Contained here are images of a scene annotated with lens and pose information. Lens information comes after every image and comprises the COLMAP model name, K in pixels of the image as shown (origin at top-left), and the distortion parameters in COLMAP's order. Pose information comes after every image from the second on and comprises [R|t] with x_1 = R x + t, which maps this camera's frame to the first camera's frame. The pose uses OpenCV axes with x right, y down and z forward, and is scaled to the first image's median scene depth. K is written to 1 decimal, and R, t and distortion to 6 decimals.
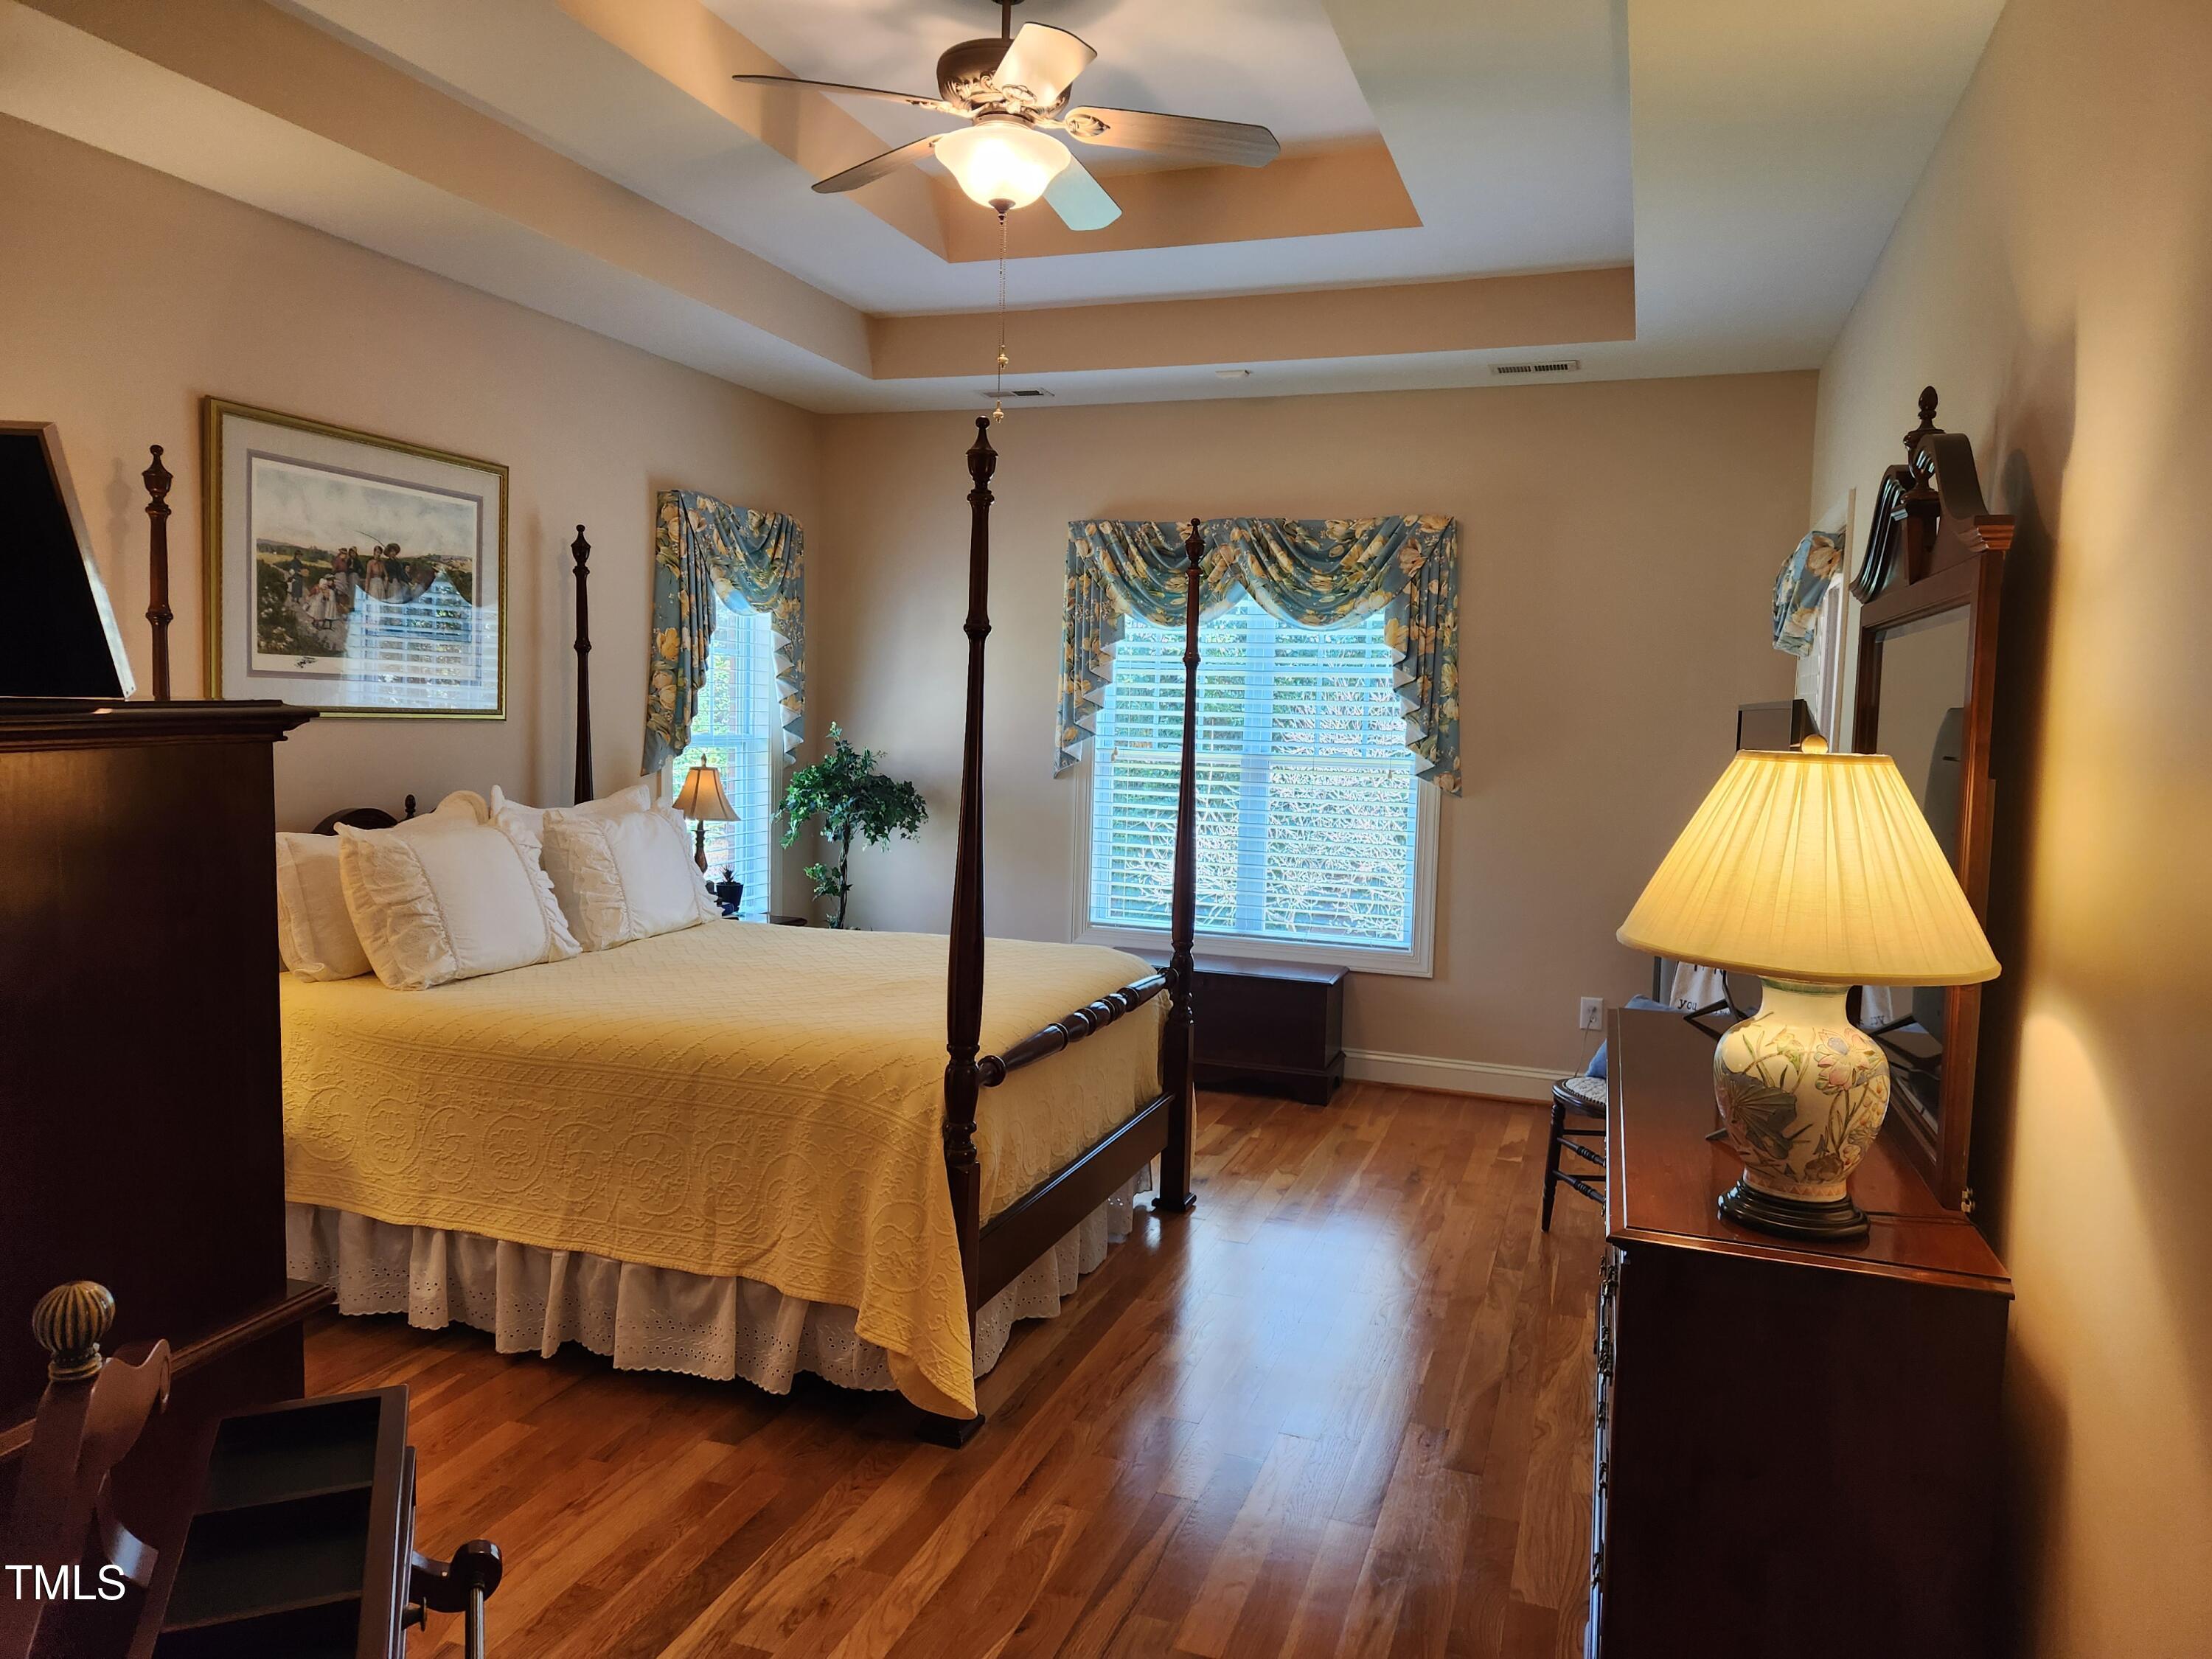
lens RADIAL K [[1486.6, 0, 1124.3], [0, 1486.6, 830.0], [0, 0, 1]] dist [0.071033, -0.070174]
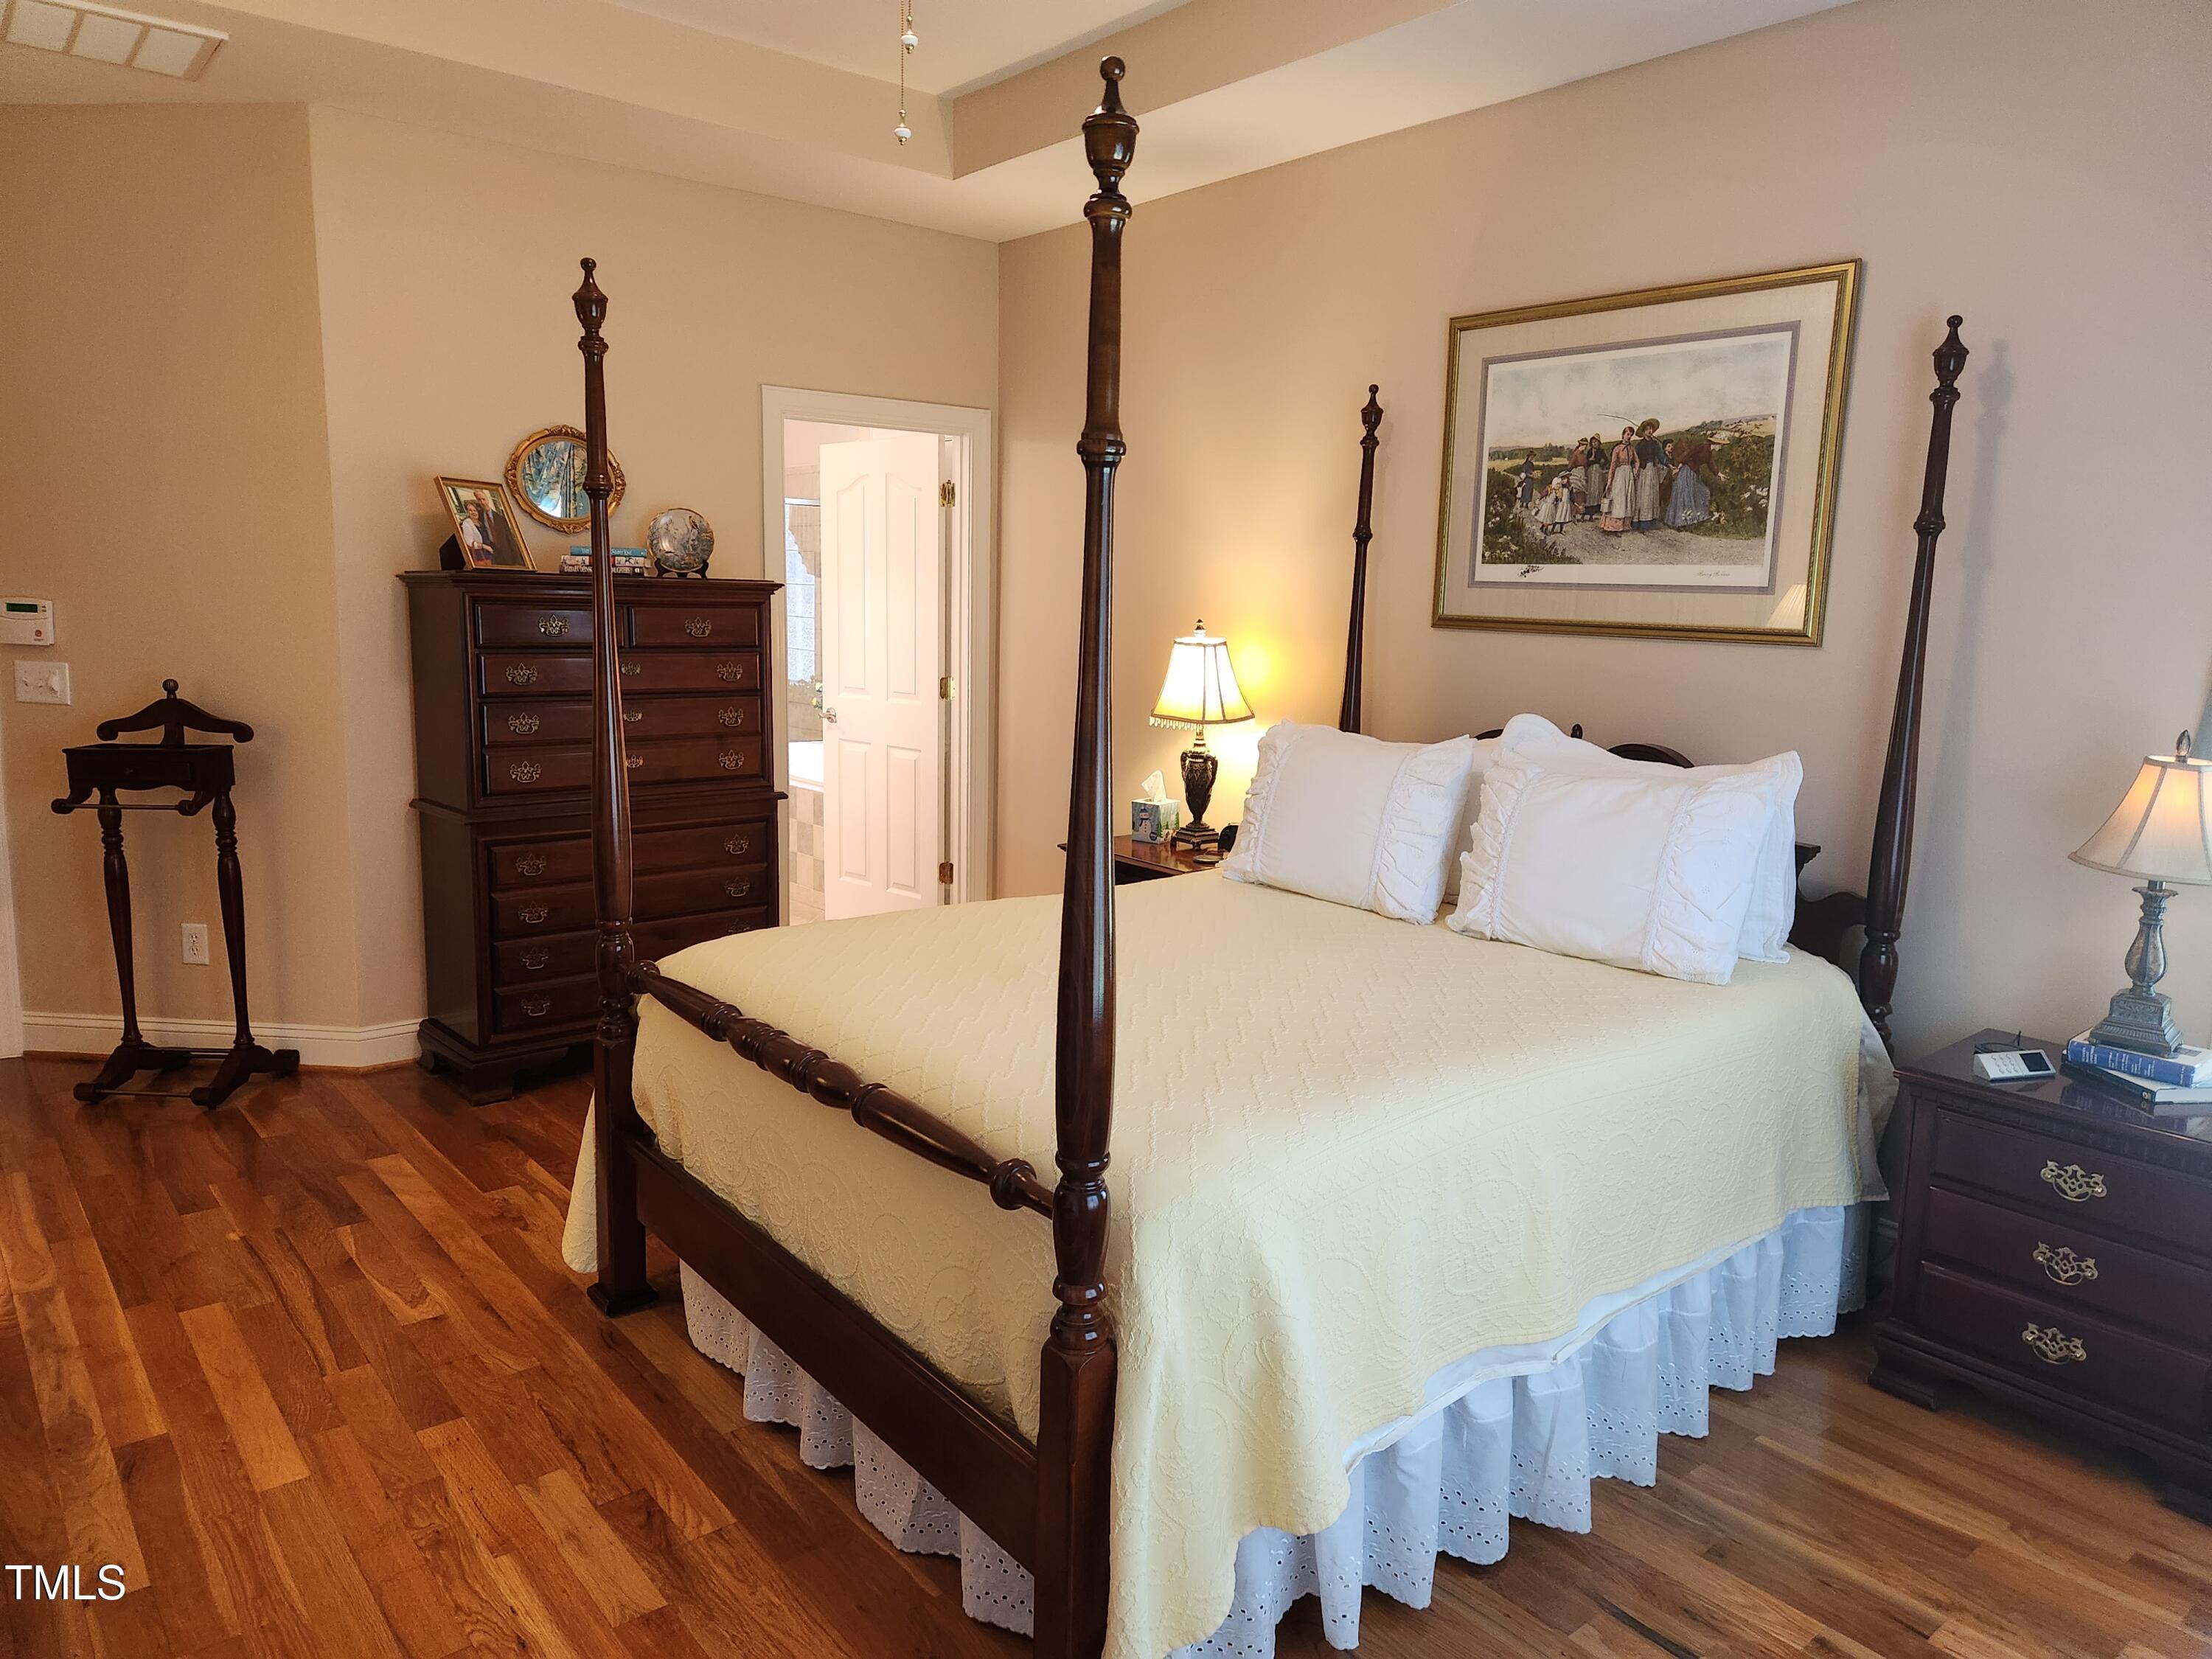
lens RADIAL K [[1486.6, 0, 1124.3], [0, 1486.6, 830.0], [0, 0, 1]] dist [0.071033, -0.070174]
pose [[-0.511771, 0.106503, -0.852495, 0.400237], [-0.103375, 0.977443, 0.184171, -0.098842], [0.852880, 0.182380, -0.489217, 1.267229]]
